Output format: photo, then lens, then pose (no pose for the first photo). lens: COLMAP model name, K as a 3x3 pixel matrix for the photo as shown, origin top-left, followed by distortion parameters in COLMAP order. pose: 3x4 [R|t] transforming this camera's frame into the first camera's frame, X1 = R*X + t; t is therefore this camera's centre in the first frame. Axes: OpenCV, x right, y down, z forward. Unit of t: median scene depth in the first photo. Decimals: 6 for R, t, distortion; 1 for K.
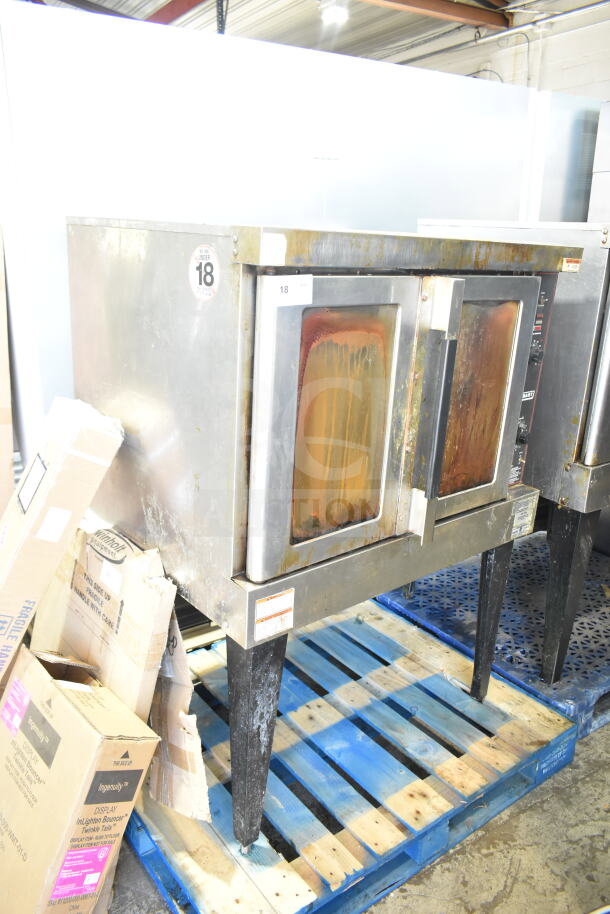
lens RADIAL K [[712.2, 0, 305.5], [0, 712.2, 457.1], [0, 0, 1]] dist [-0.017203, 0.014117]
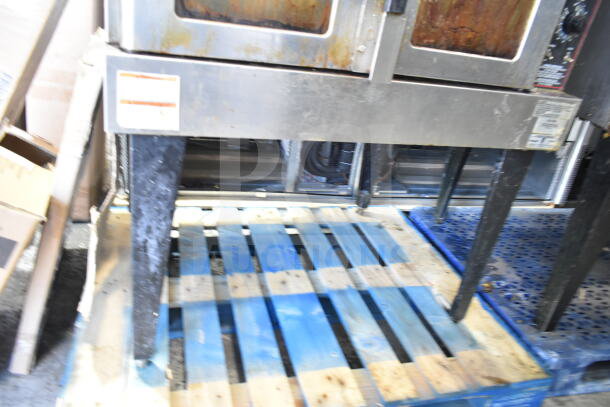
lens RADIAL K [[475.3, 0, 305.9], [0, 475.3, 202.0], [0, 0, 1]] dist [-0.017203, 0.014117]
pose [[0.925516, 0.252787, -0.281991, 0.201892], [-0.218897, 0.964708, 0.146365, 0.139446], [0.309038, -0.073736, 0.948187, 0.345788]]
